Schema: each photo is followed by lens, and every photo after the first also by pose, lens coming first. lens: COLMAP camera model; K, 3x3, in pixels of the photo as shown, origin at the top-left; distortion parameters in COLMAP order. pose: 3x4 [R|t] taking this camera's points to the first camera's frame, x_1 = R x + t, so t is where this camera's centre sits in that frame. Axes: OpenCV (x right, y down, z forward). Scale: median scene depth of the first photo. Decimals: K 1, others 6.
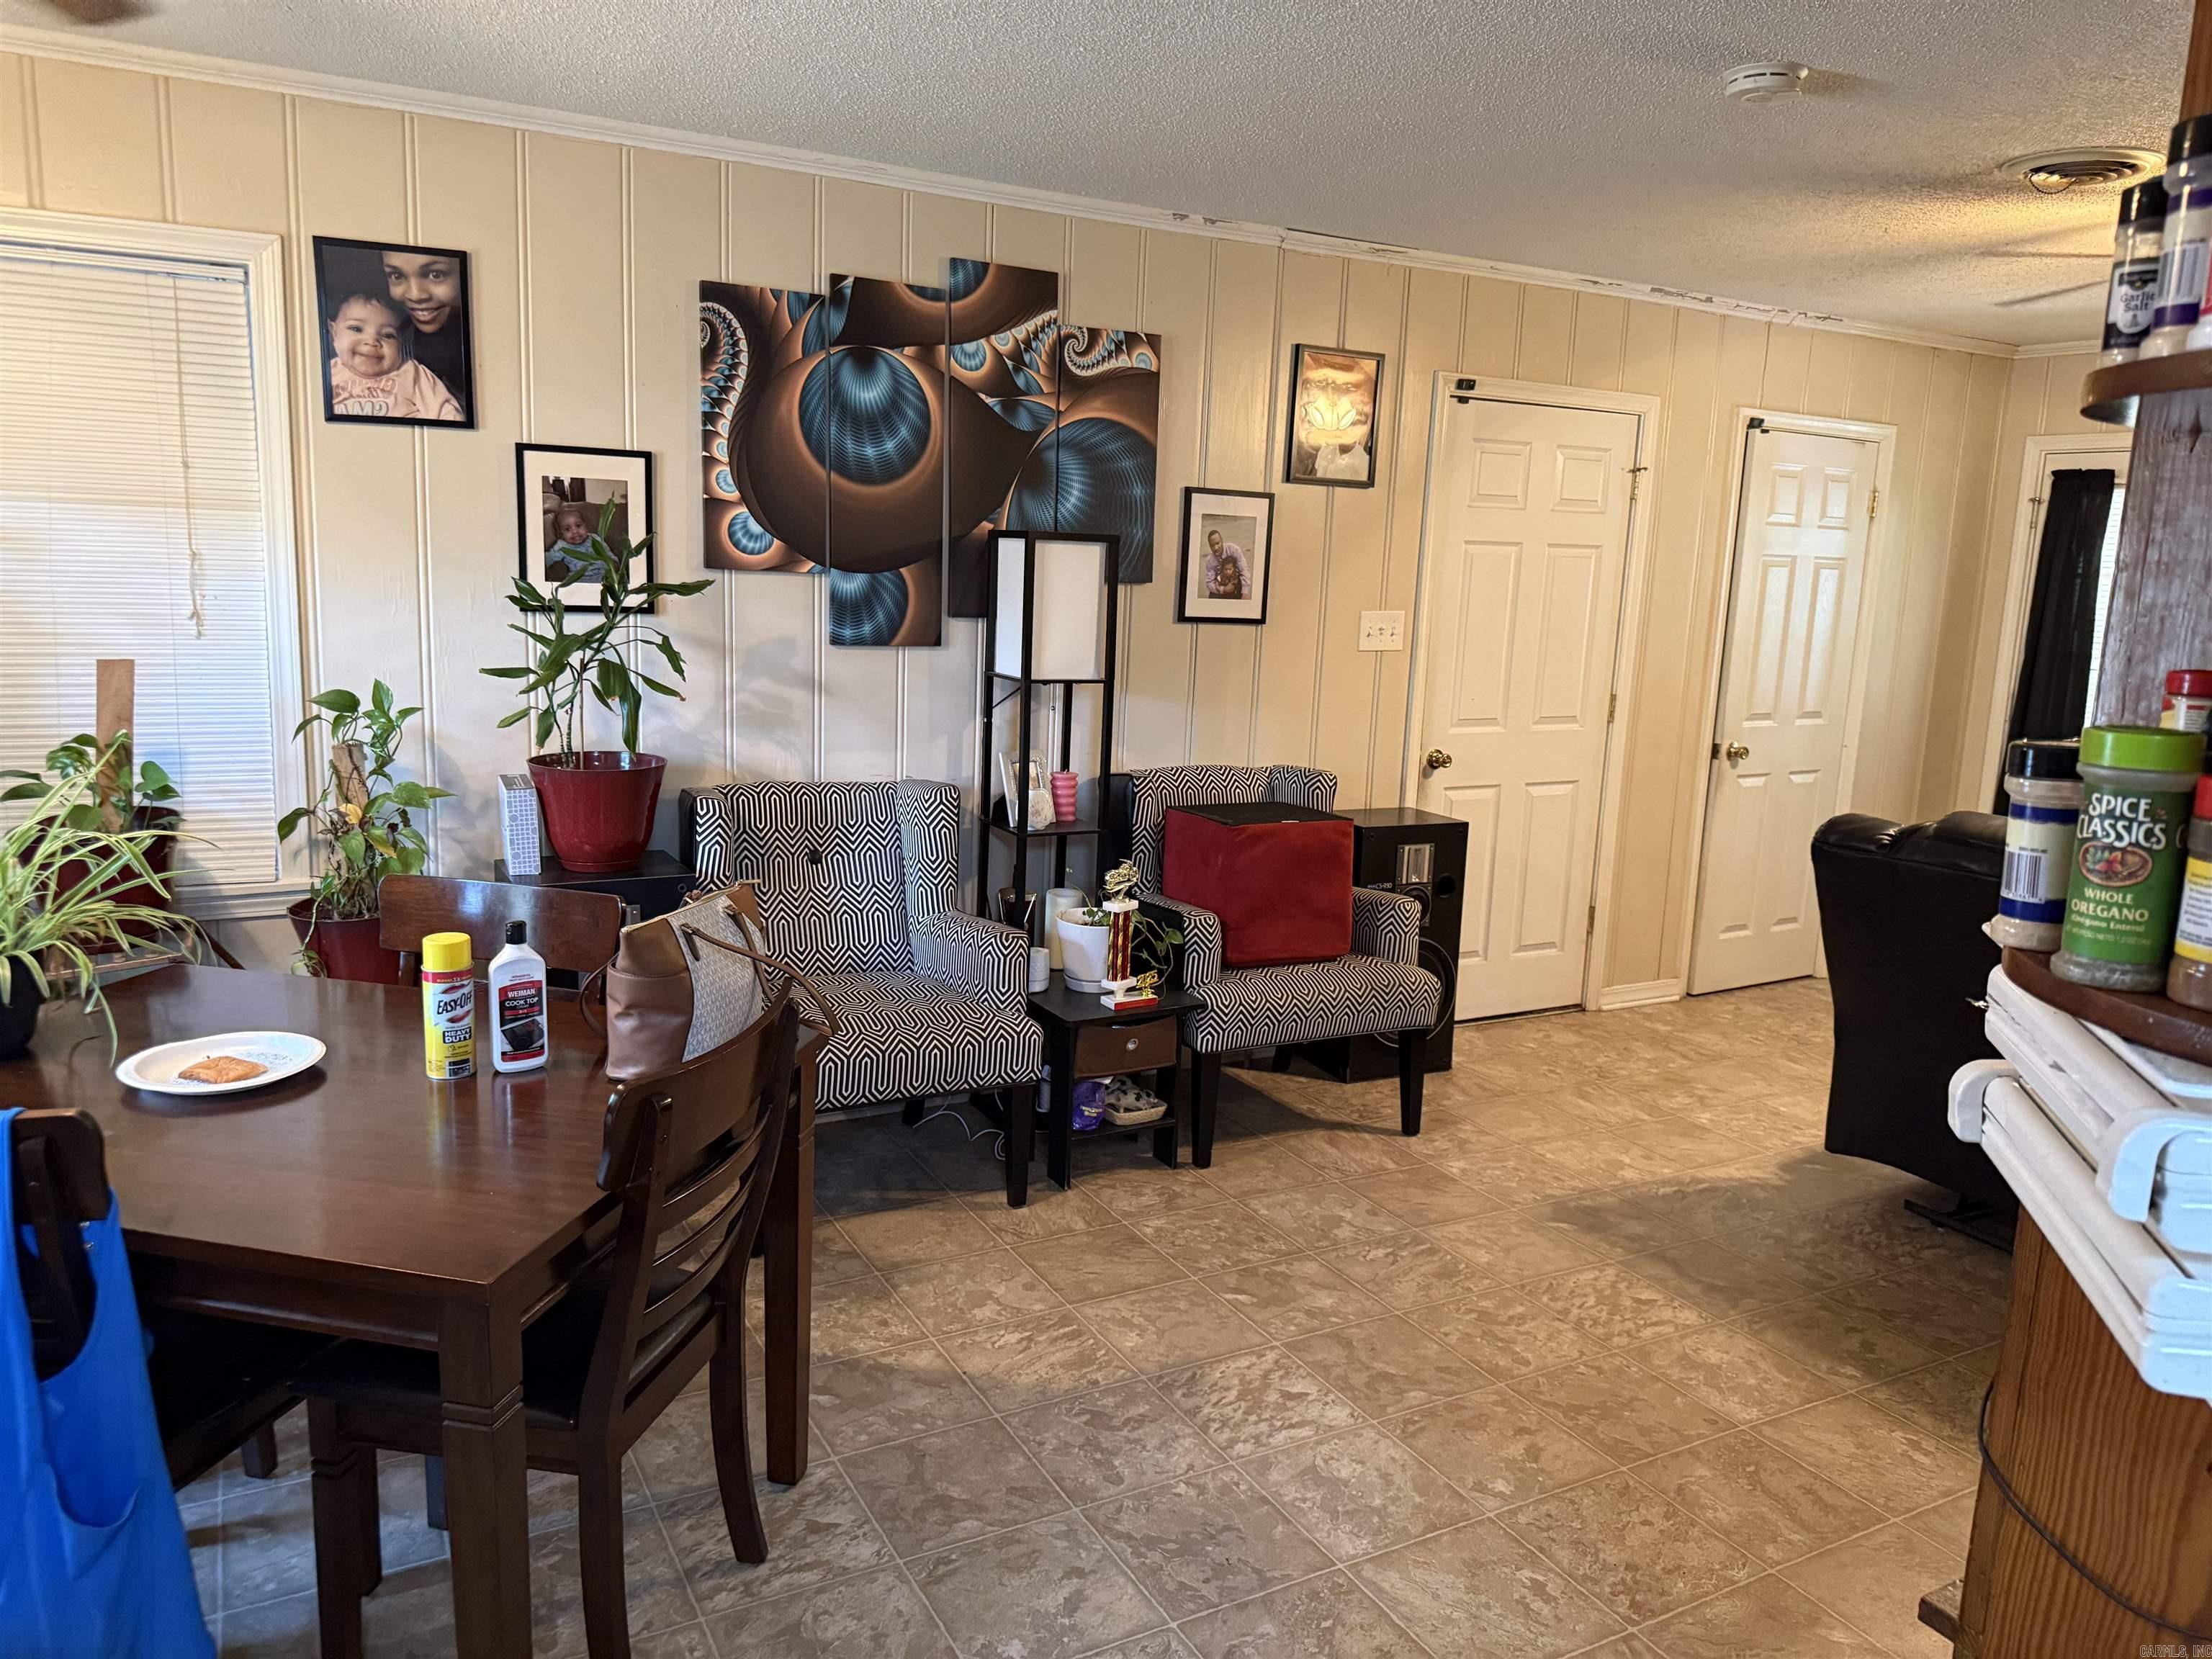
lens RADIAL K [[1526.0, 0, 1103.9], [0, 1526.0, 834.8], [0, 0, 1]] dist [-0.006080, -0.002226]
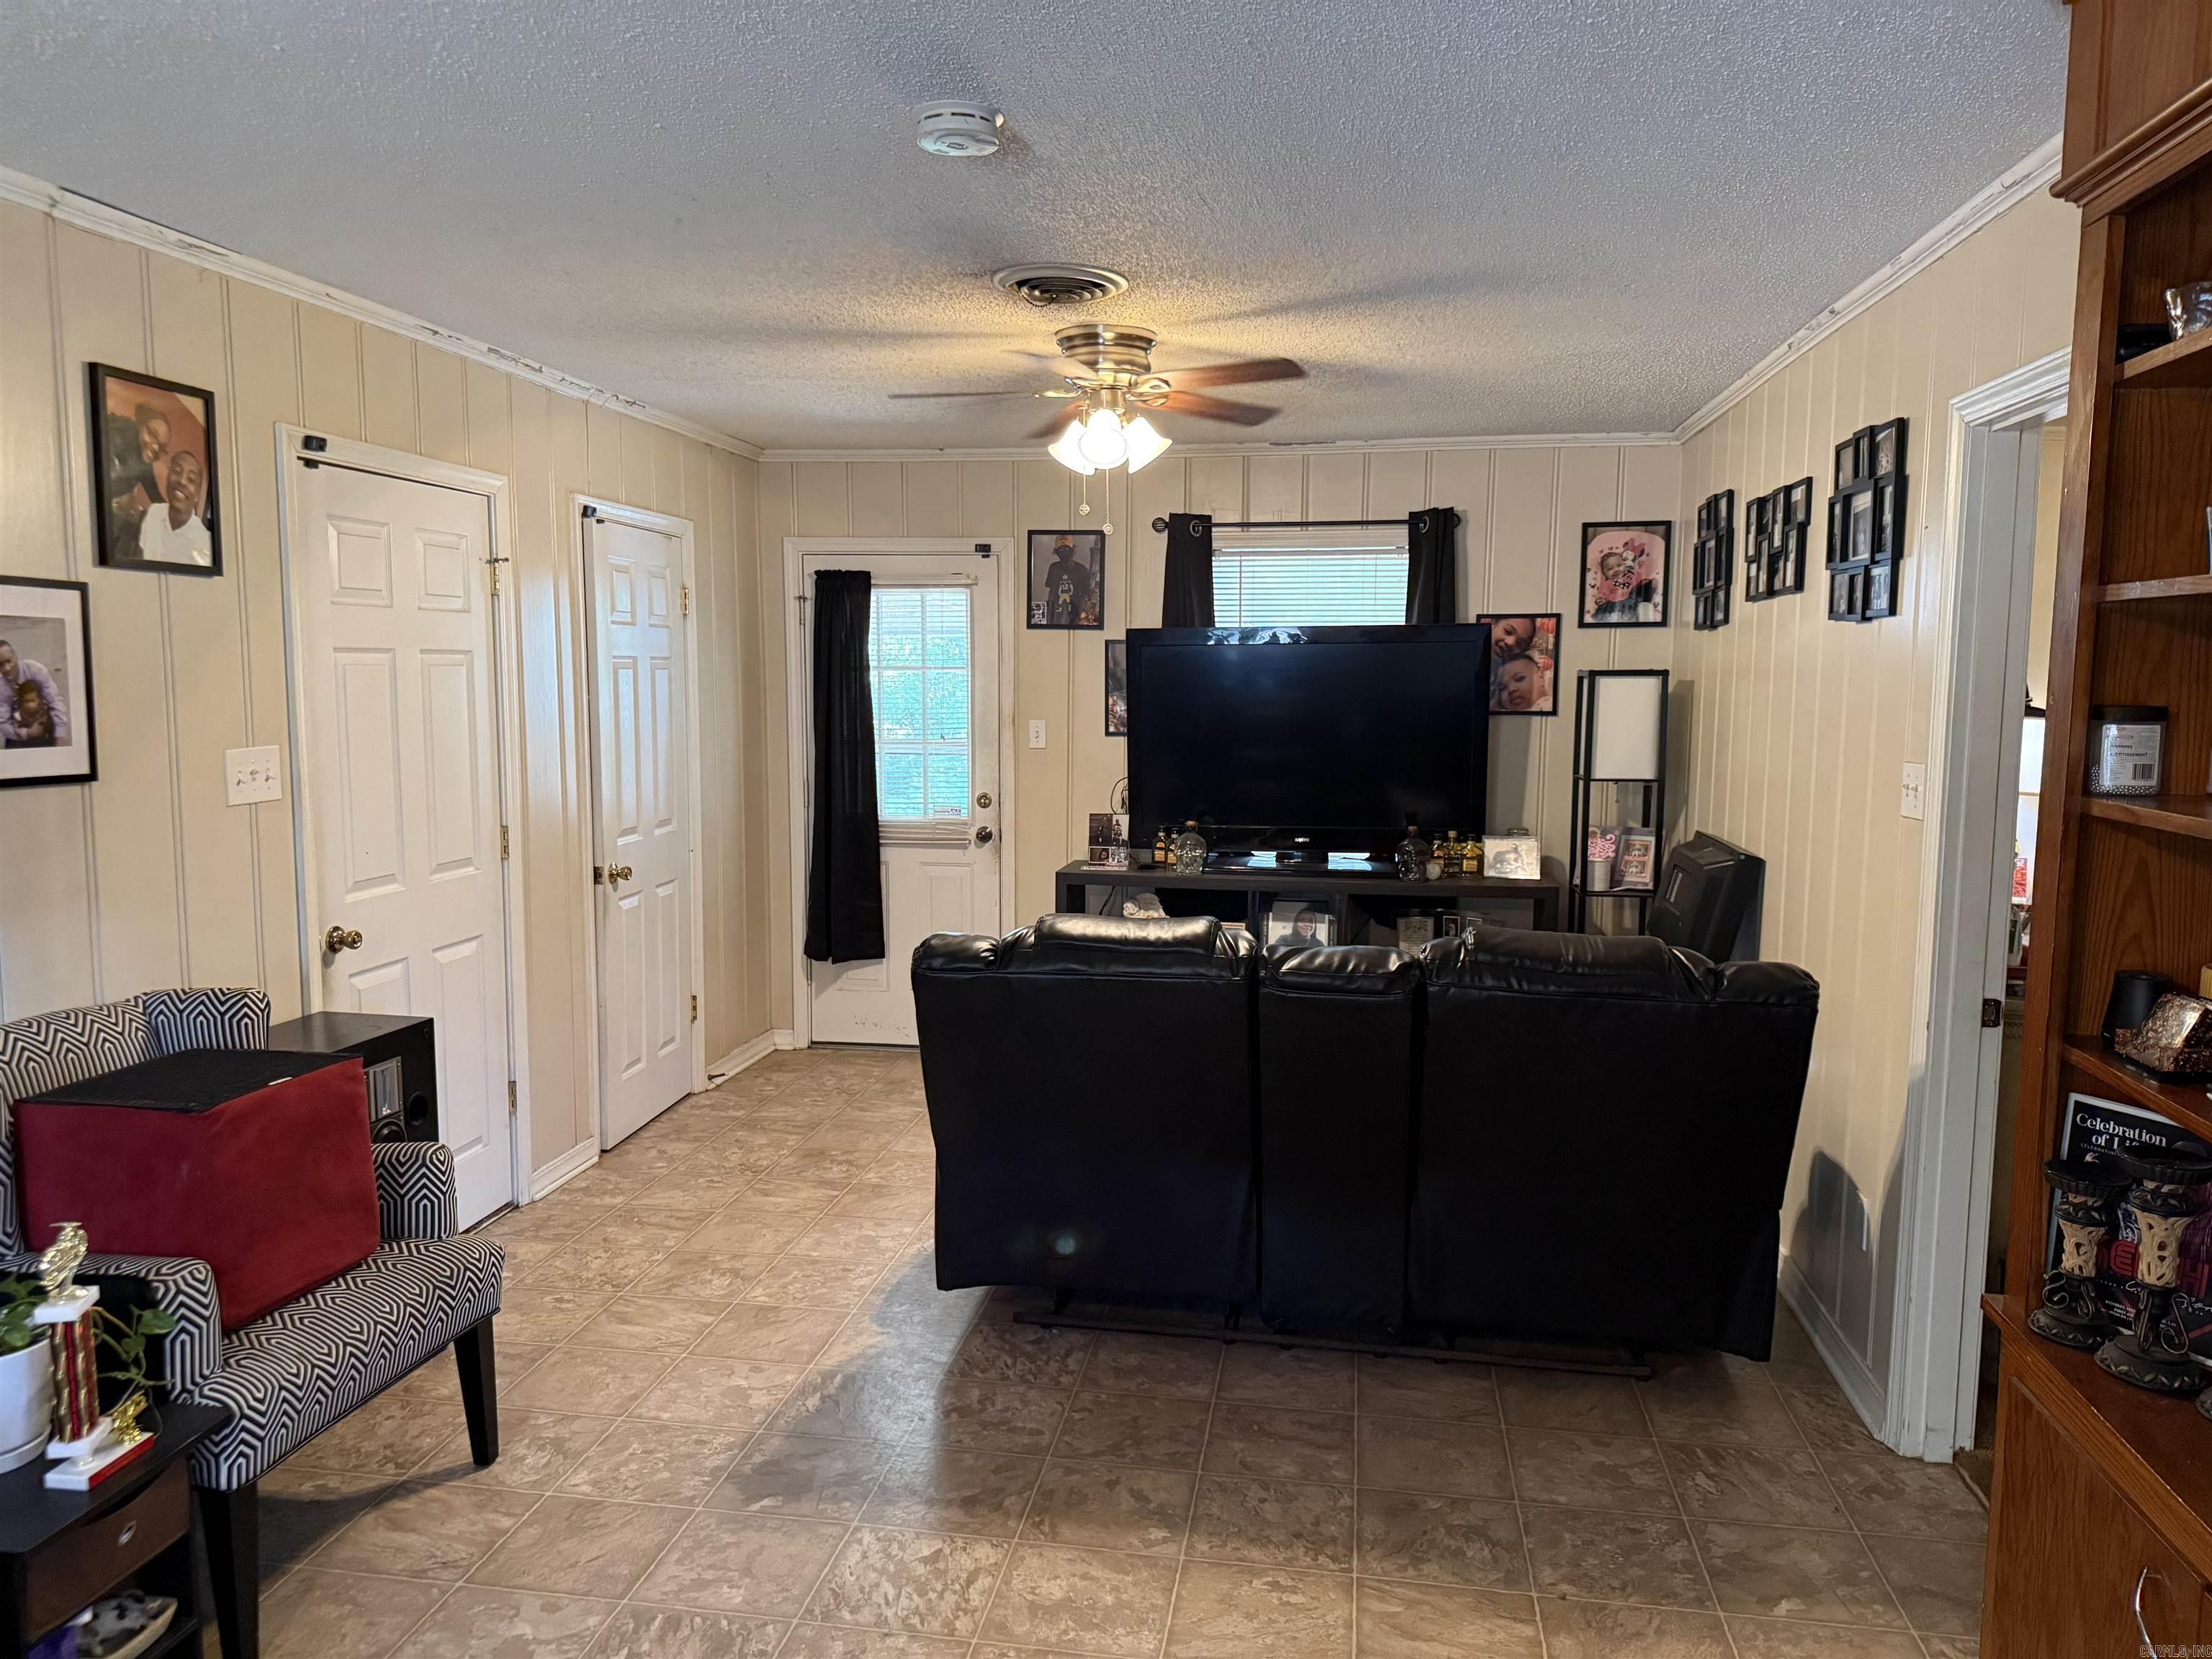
lens RADIAL K [[1526.0, 0, 1103.9], [0, 1526.0, 834.8], [0, 0, 1]] dist [-0.006080, -0.002226]
pose [[0.612741, -0.112387, 0.782251, -0.139020], [0.157507, 0.987345, 0.018477, -0.059861], [-0.774429, 0.111888, 0.622689, 0.266779]]
